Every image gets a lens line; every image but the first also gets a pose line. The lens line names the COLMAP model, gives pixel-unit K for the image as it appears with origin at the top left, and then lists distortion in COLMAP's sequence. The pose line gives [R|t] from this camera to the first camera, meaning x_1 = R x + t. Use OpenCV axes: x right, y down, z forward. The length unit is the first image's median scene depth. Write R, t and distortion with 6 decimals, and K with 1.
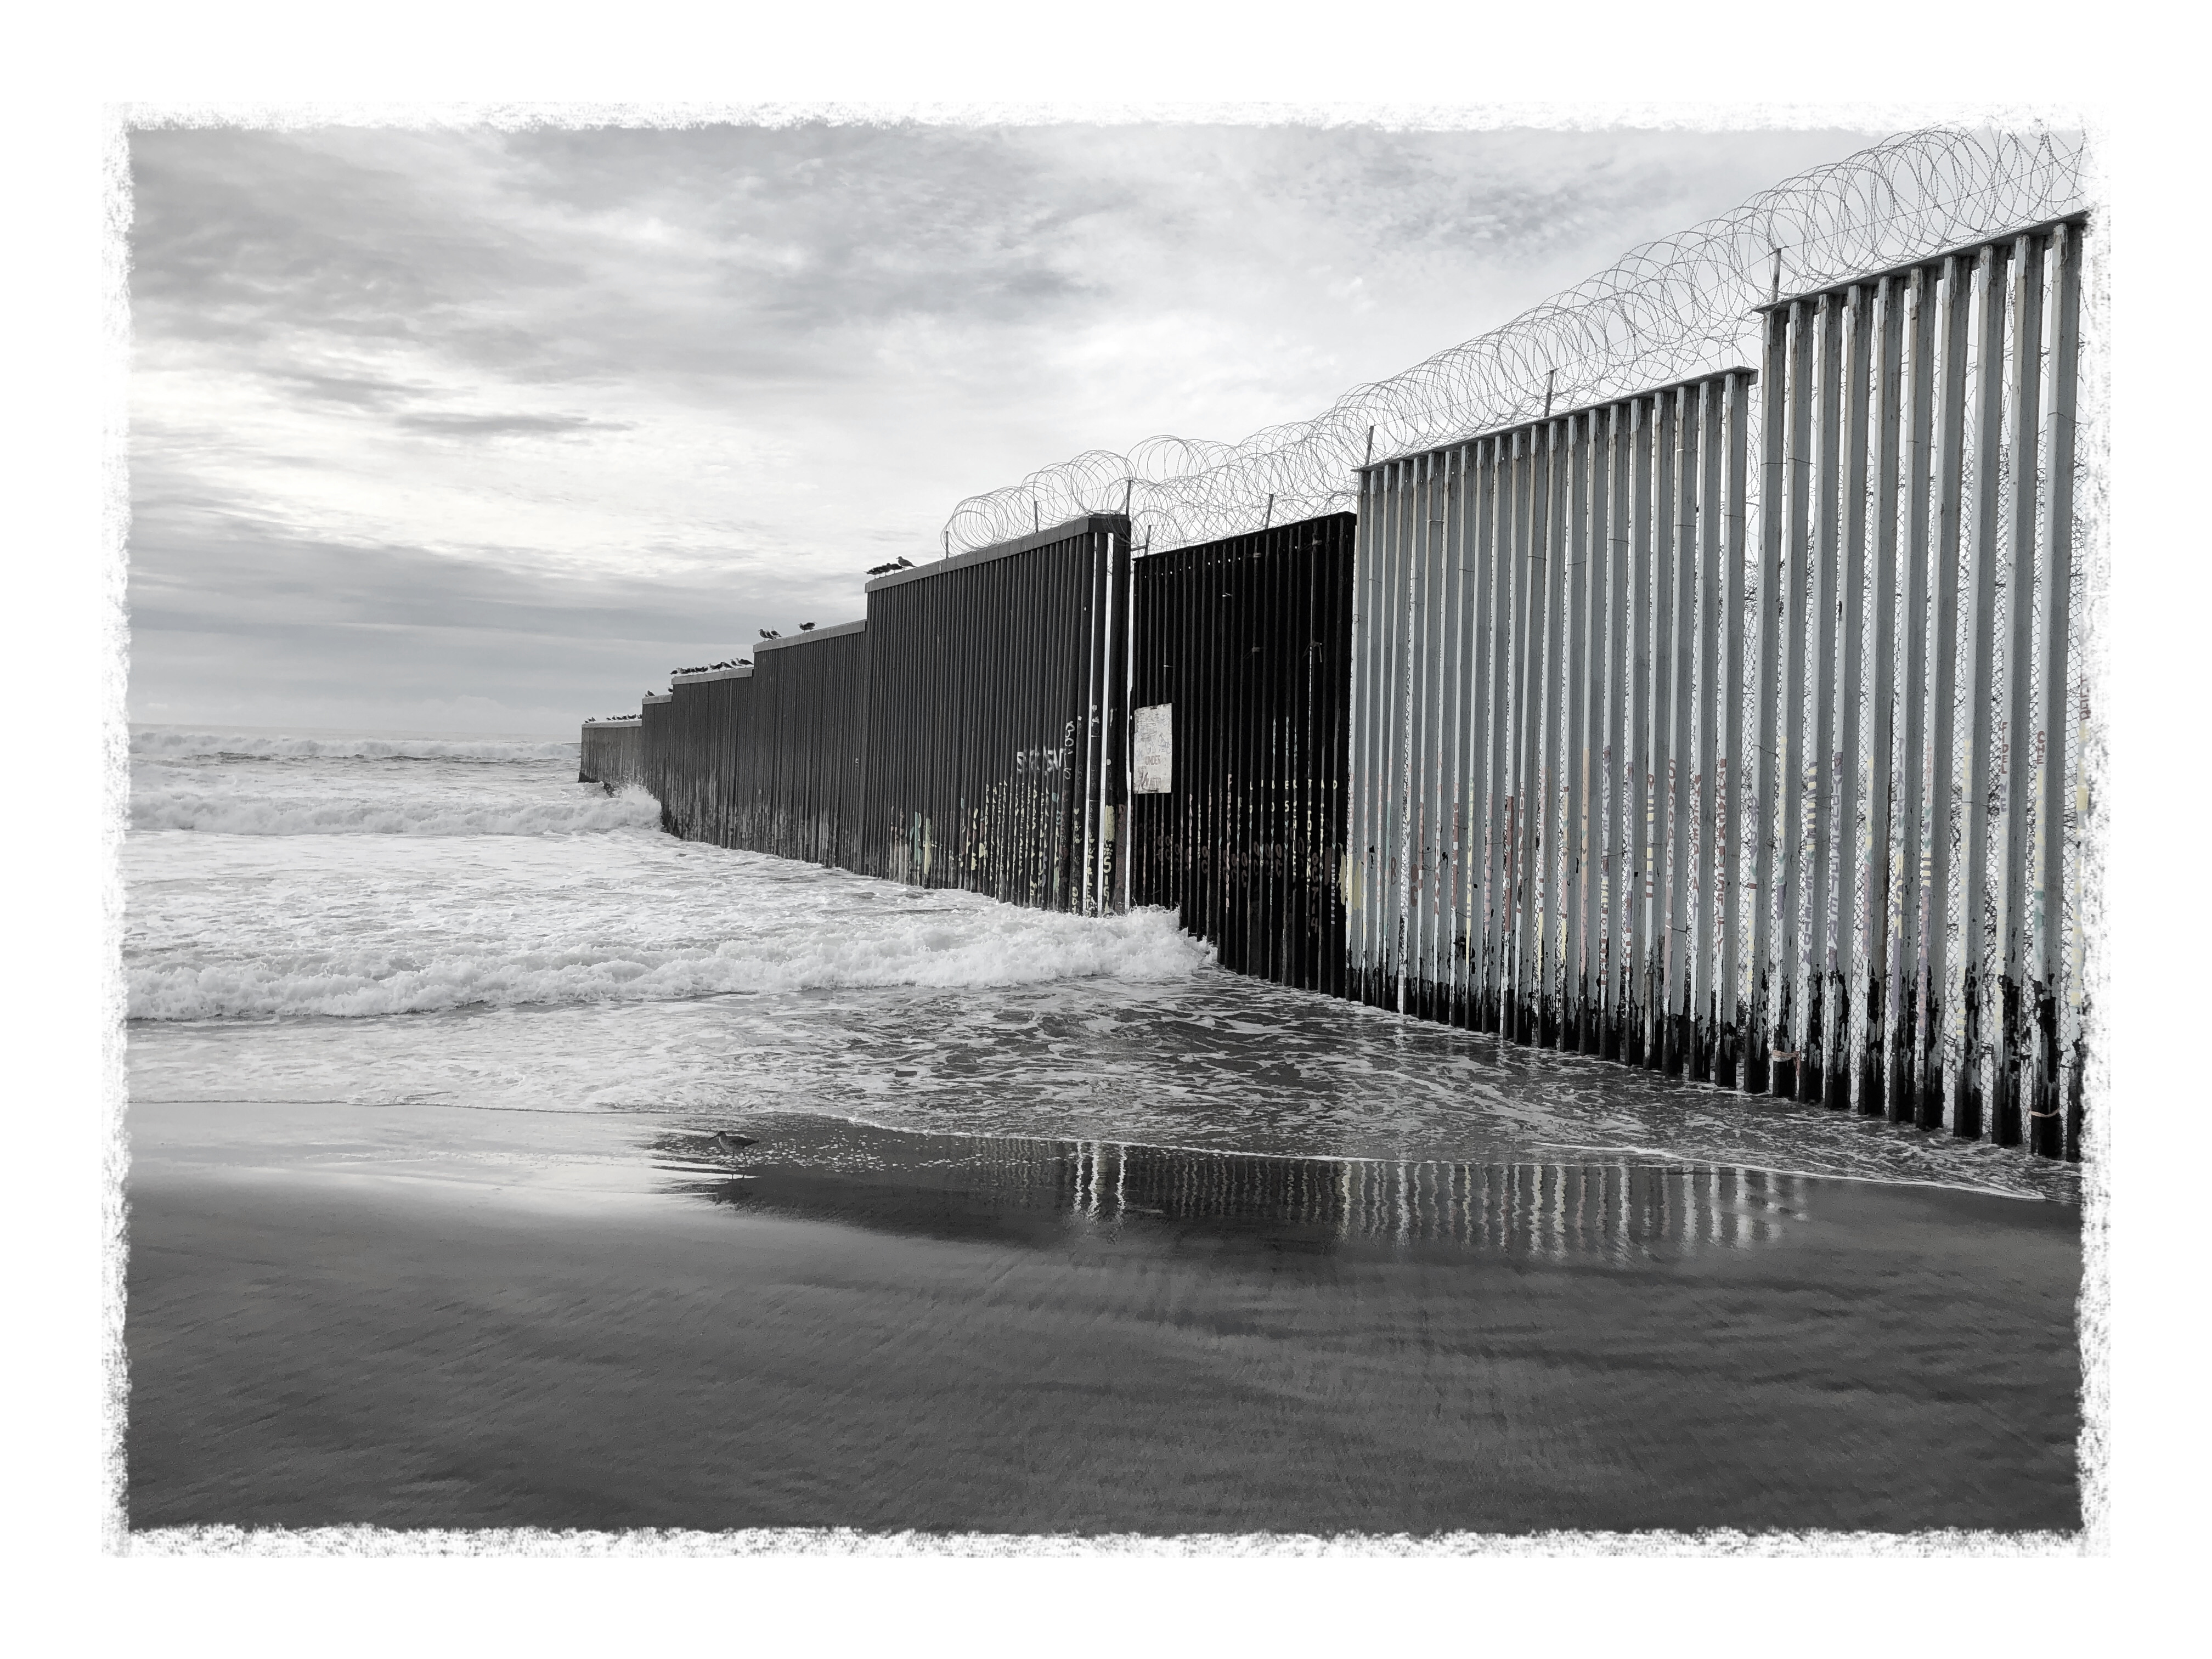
lens RADIAL K [[1790.9, 0, 1107.0], [0, 1790.9, 789.6], [0, 0, 1]] dist [-0.006510, -0.002258]
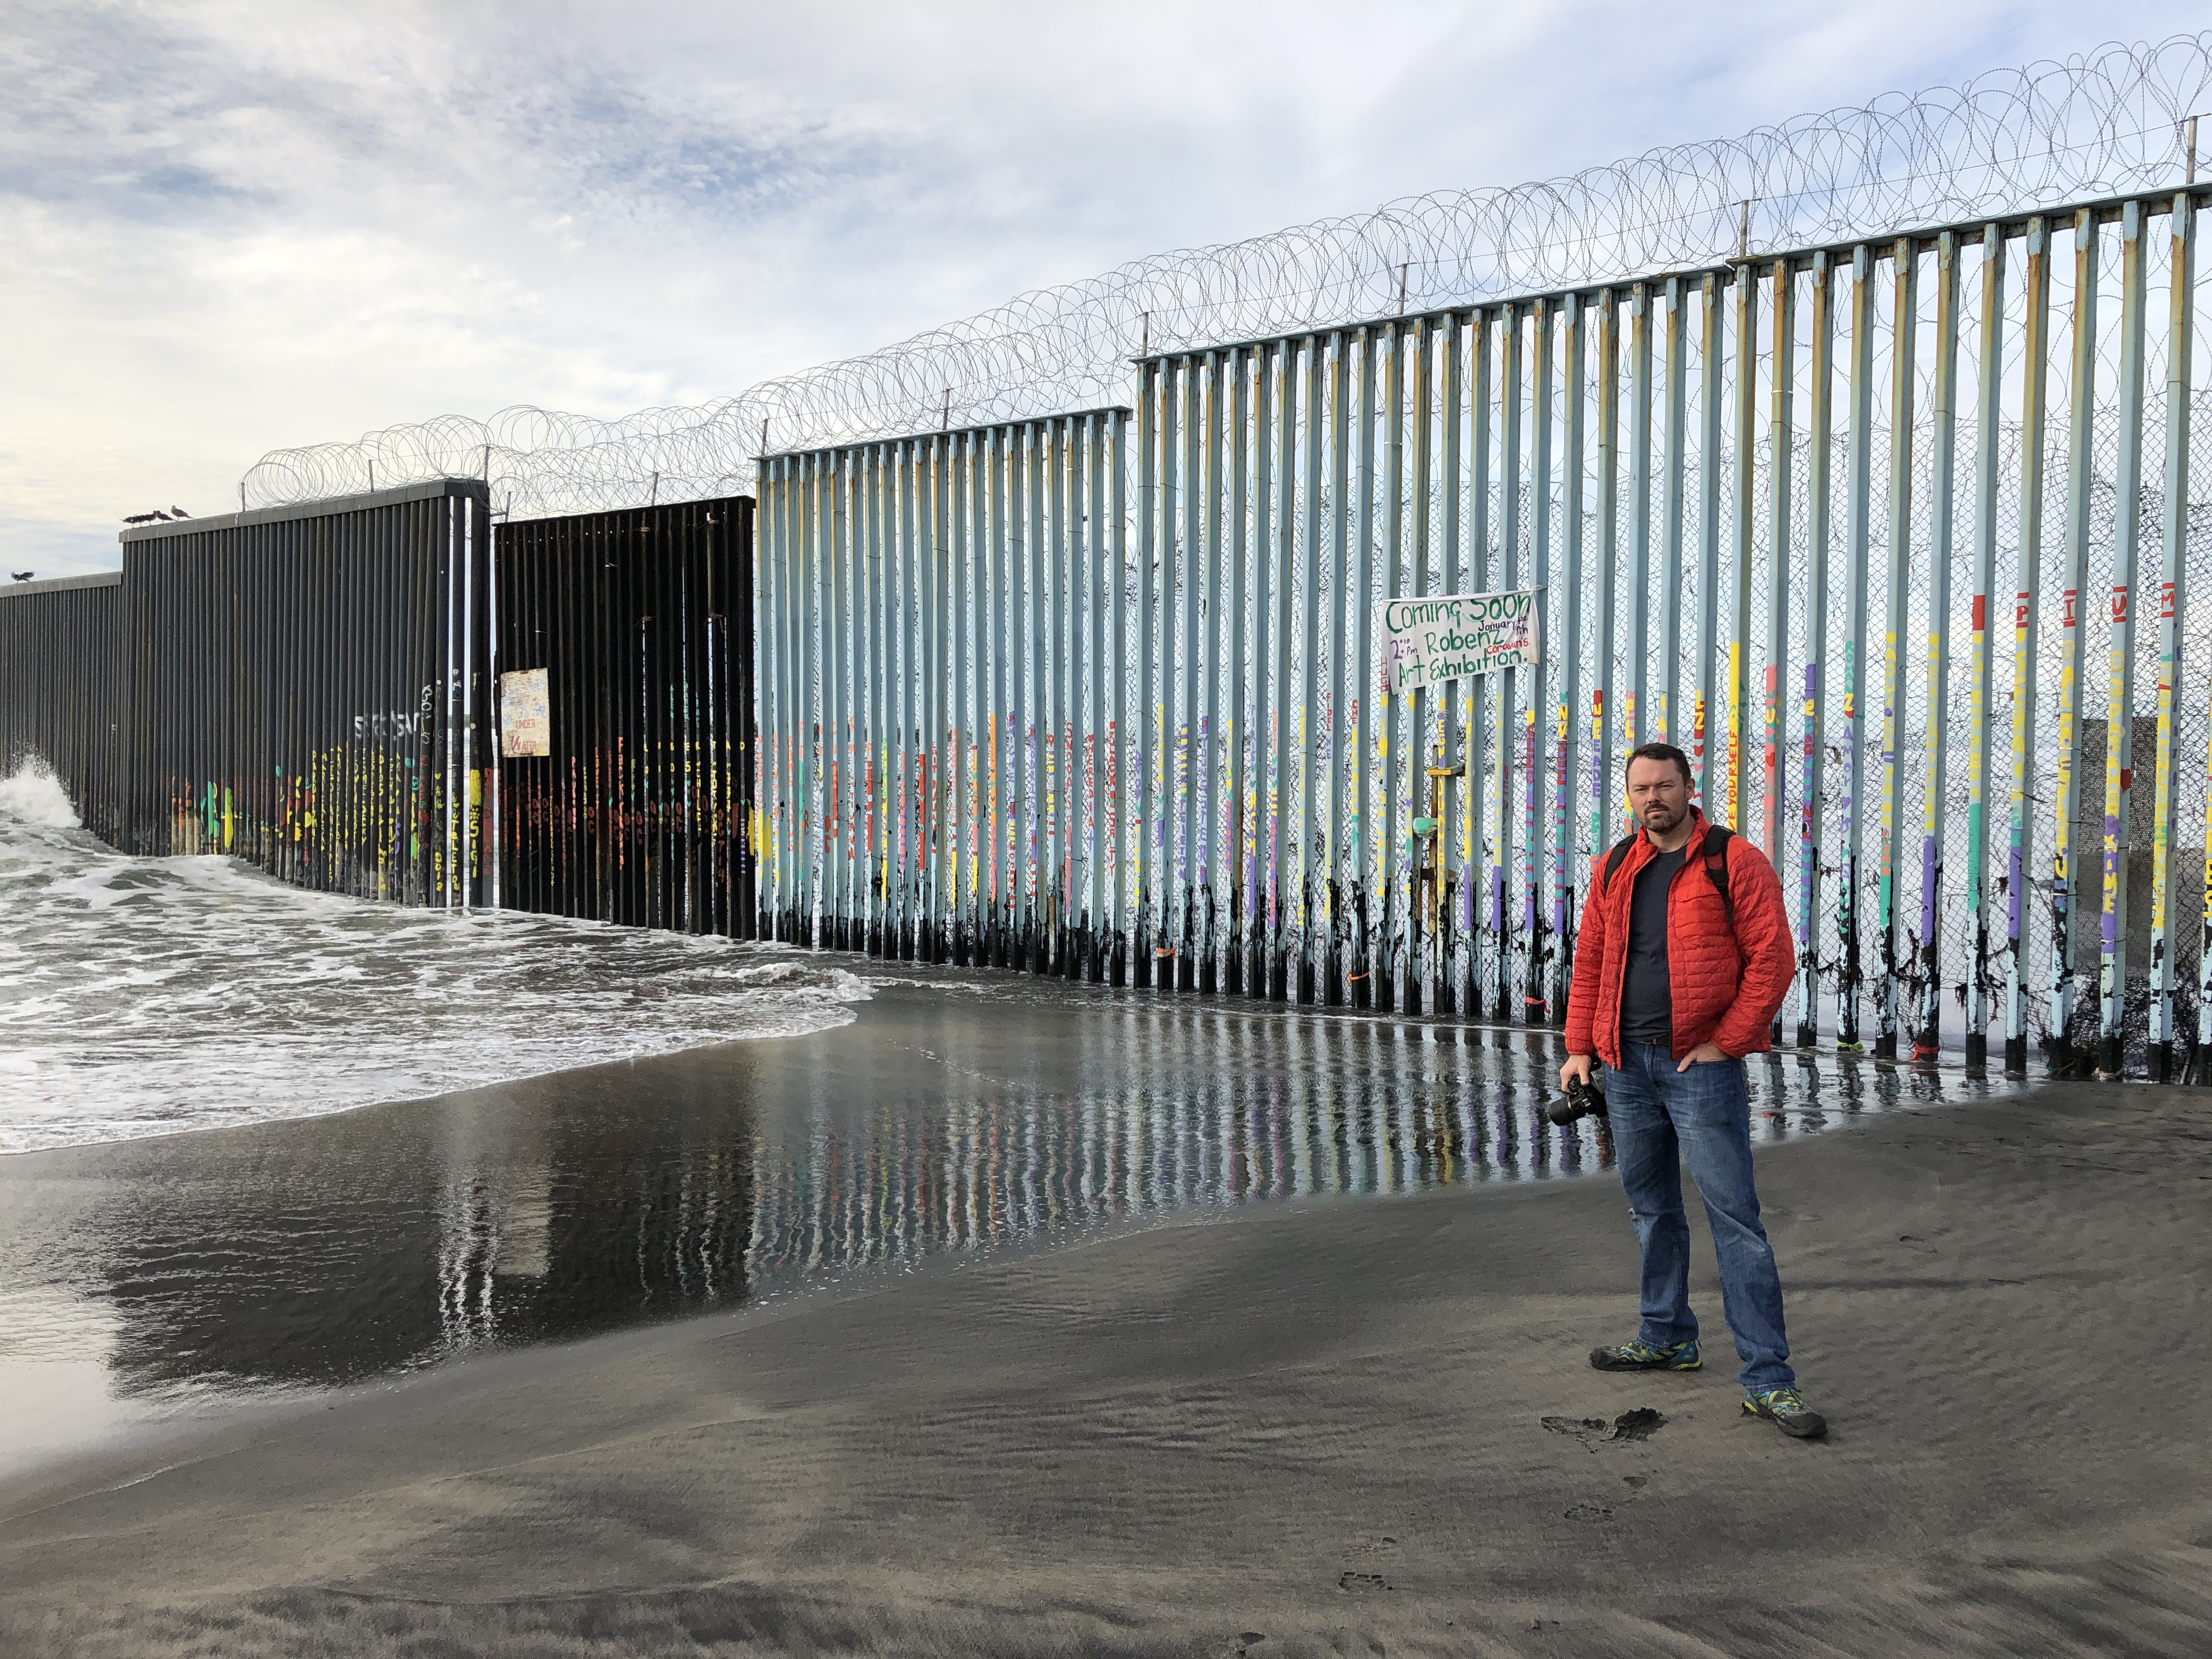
lens RADIAL K [[1830.2, 0, 1106.6], [0, 1830.2, 828.9], [0, 0, 1]] dist [-0.000671, 0.002253]
pose [[0.911446, -0.023211, 0.410765, -0.122546], [0.007665, 0.999192, 0.039453, 0.004908], [-0.411349, -0.032811, 0.910887, -0.109298]]
